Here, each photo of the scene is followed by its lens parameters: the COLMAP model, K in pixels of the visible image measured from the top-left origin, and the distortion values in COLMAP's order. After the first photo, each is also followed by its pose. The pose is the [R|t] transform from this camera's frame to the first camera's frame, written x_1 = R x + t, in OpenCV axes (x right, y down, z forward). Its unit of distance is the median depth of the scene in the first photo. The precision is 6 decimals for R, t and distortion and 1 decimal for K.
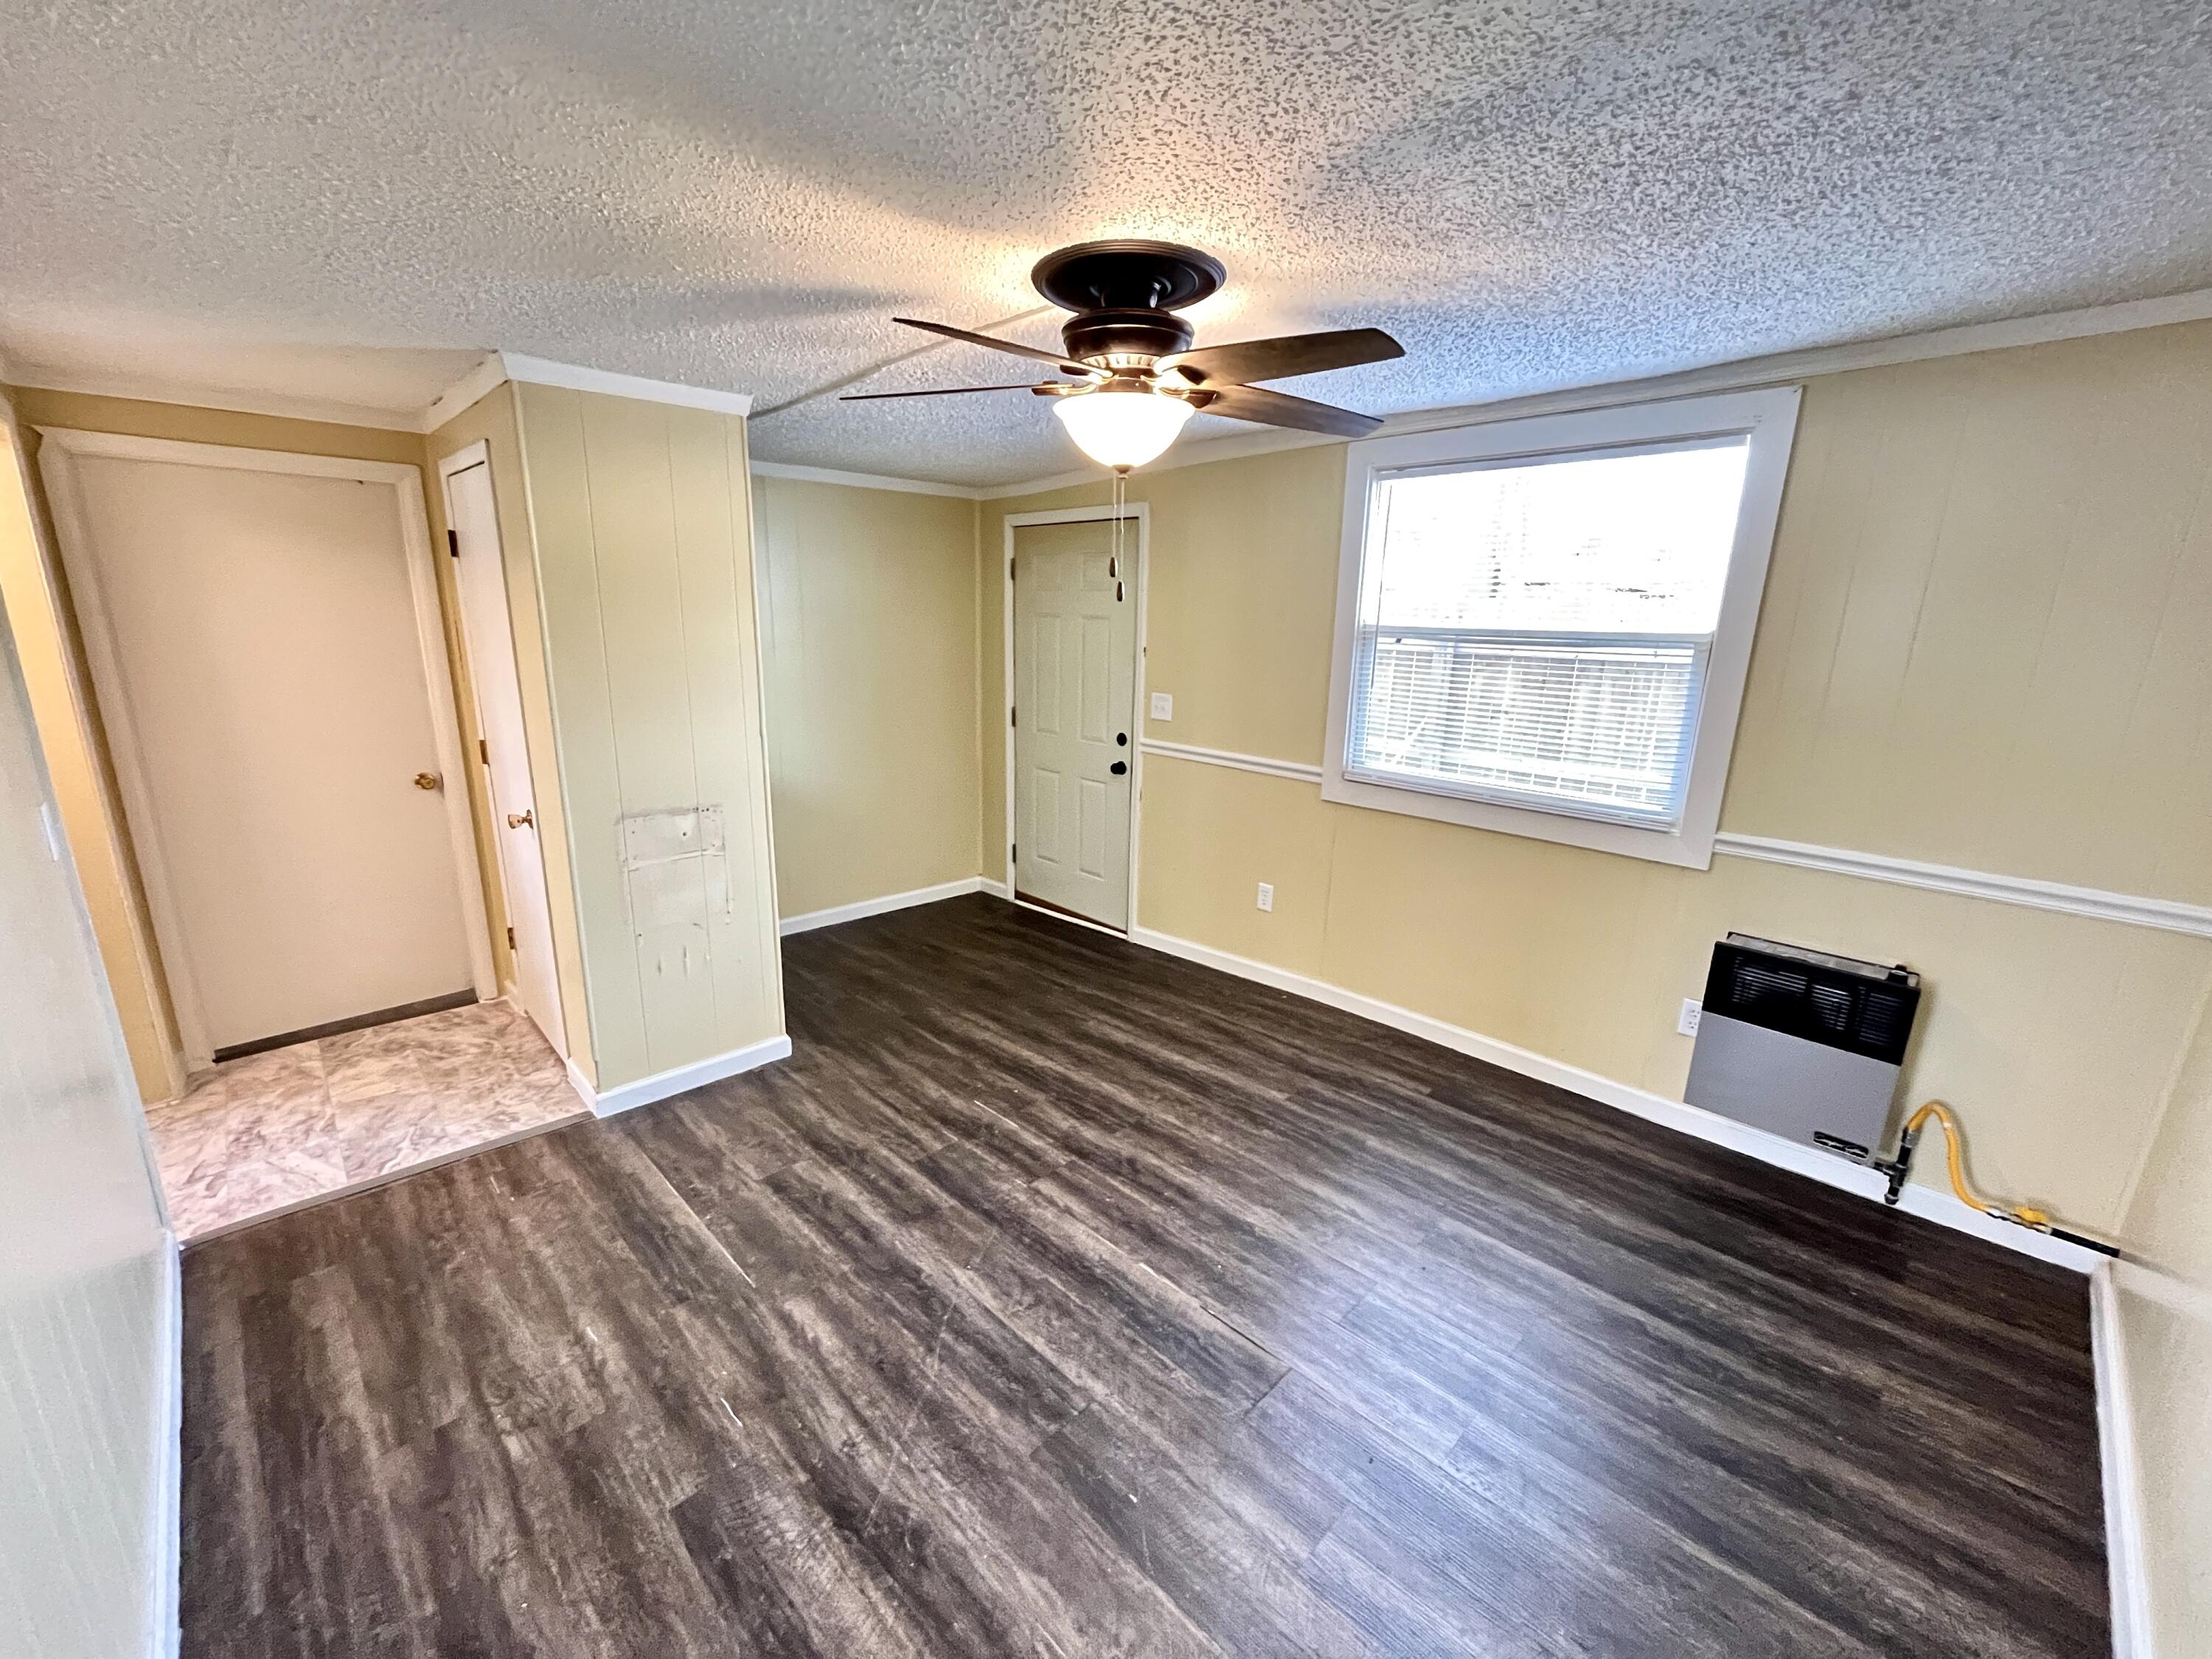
lens RADIAL K [[891.9, 0, 1102.5], [0, 891.9, 827.0], [0, 0, 1]] dist [-0.004295, 0.000531]
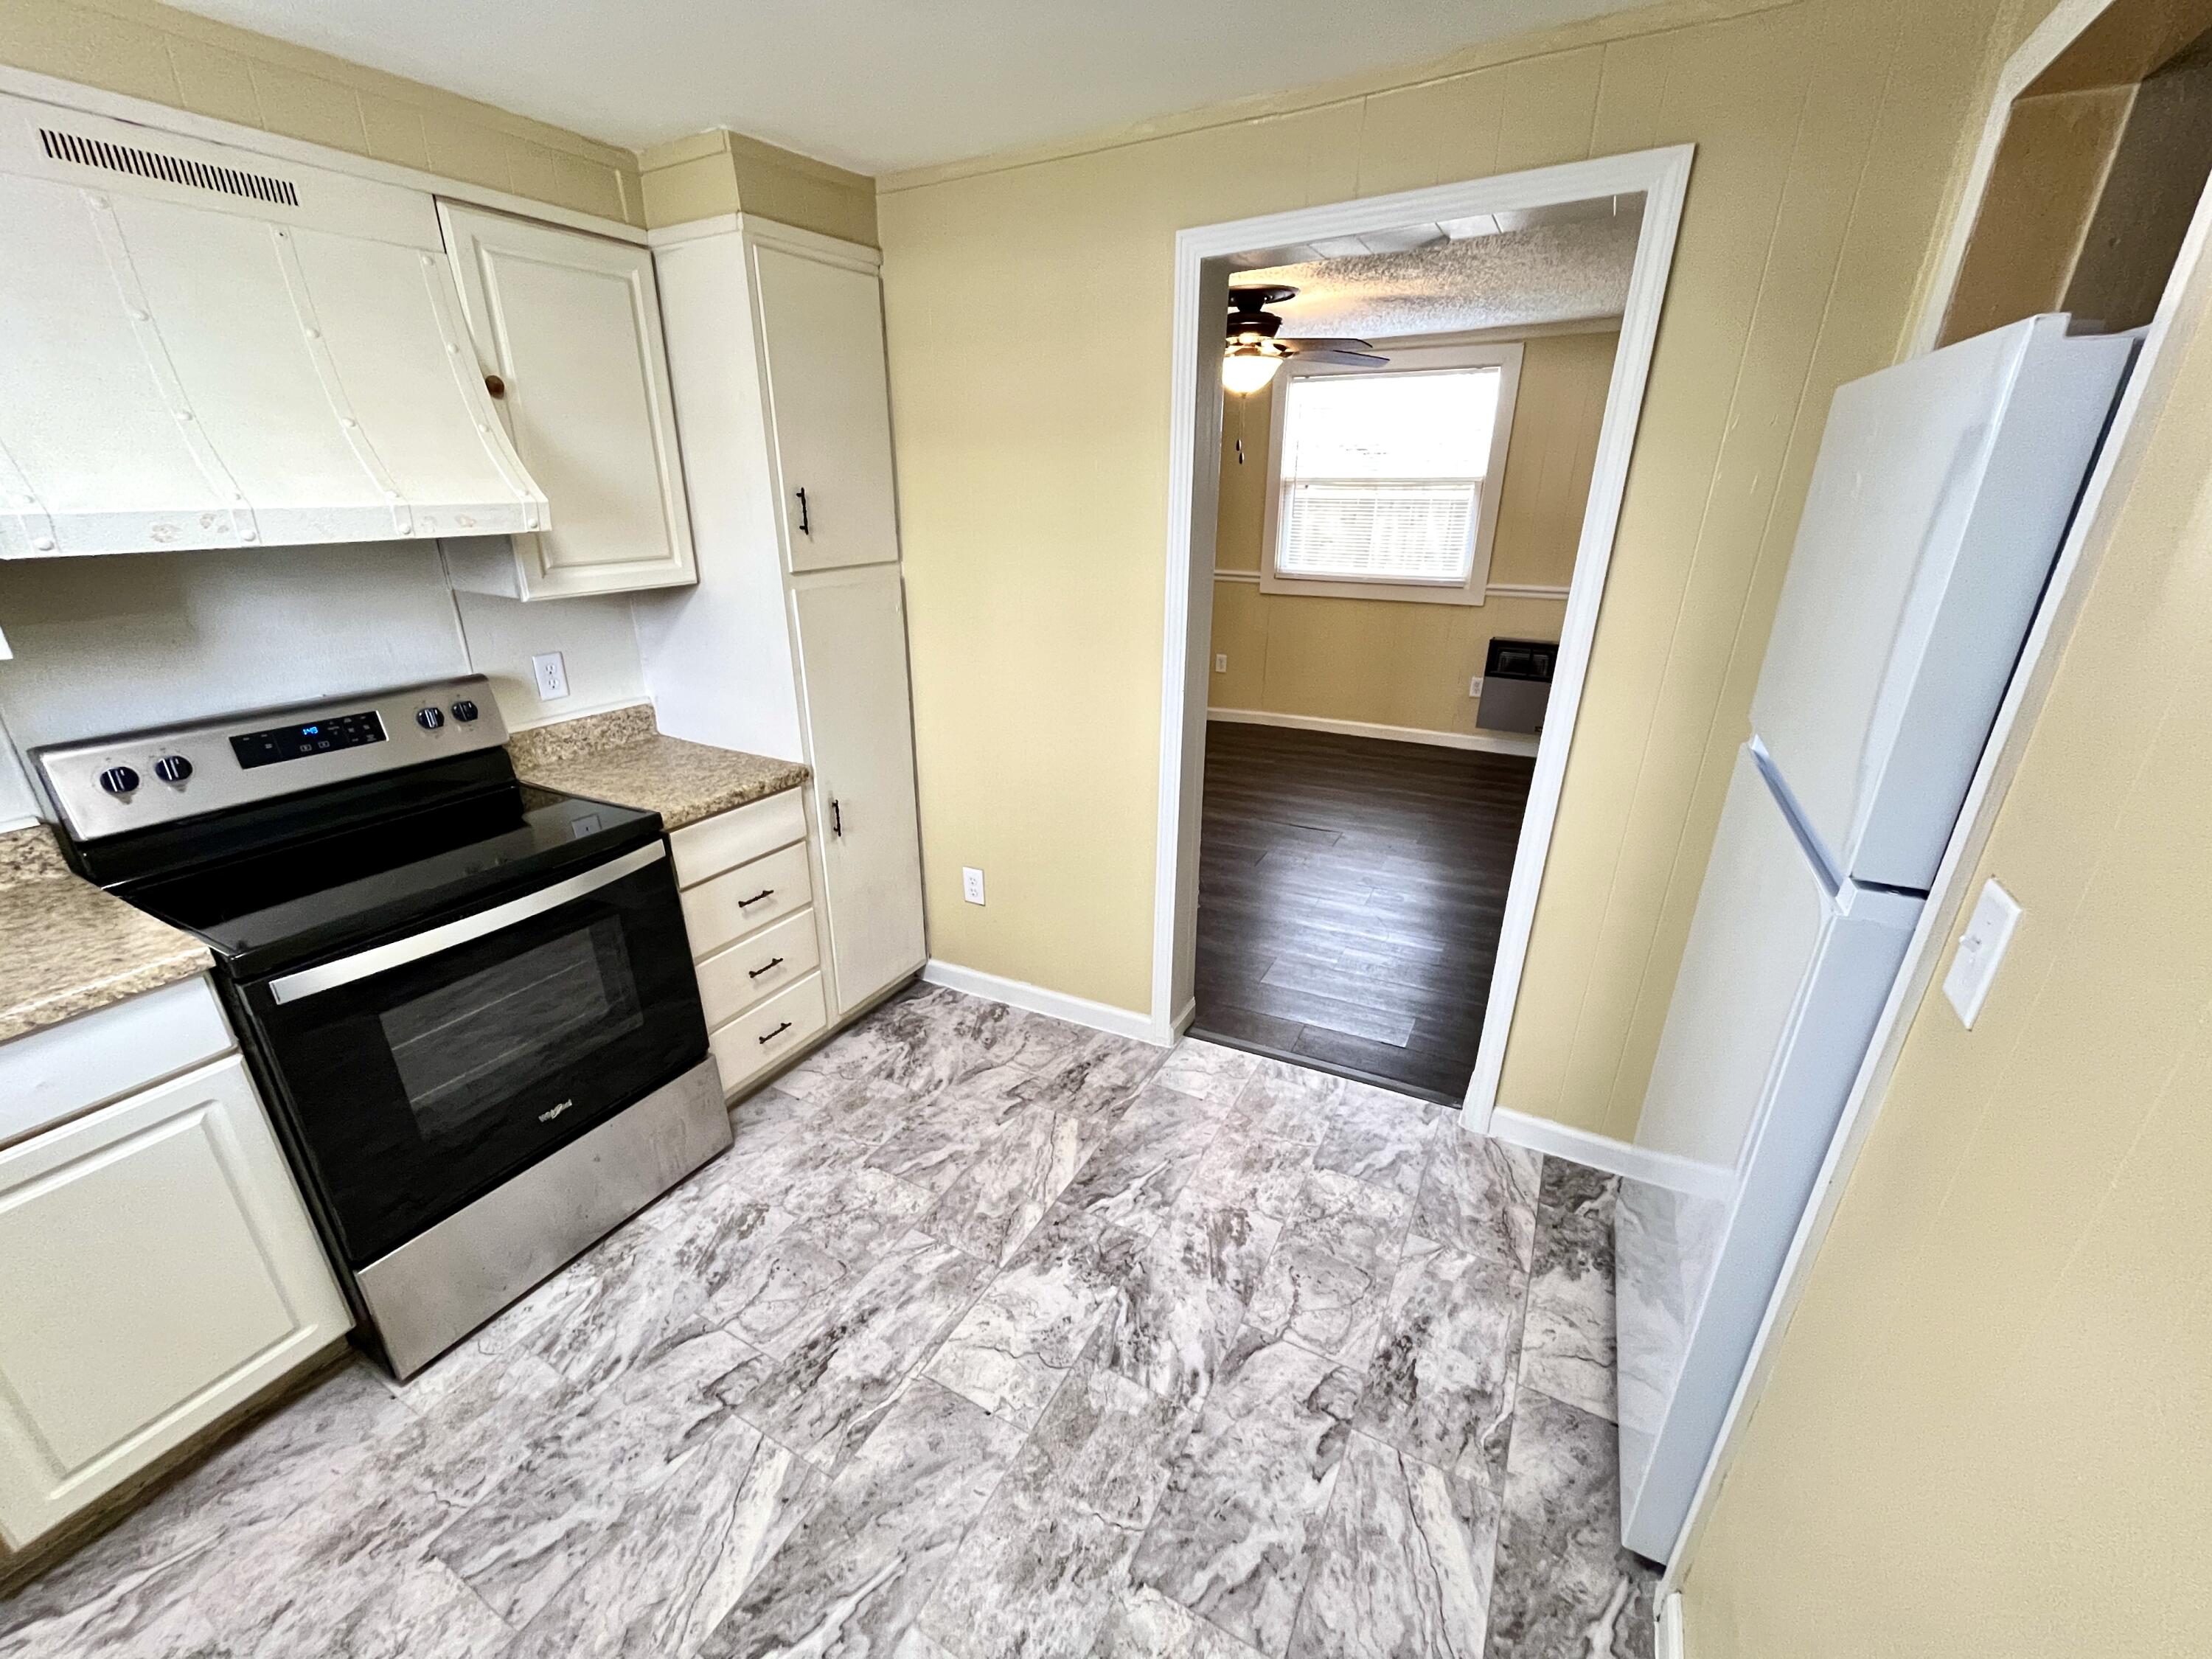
lens RADIAL K [[891.9, 0, 1102.5], [0, 891.9, 827.0], [0, 0, 1]] dist [-0.004295, 0.000531]
pose [[0.956142, -0.123914, 0.265401, -0.705228], [0.086094, 0.984974, 0.149711, 0.164357], [-0.279964, -0.120296, 0.952444, -0.690833]]
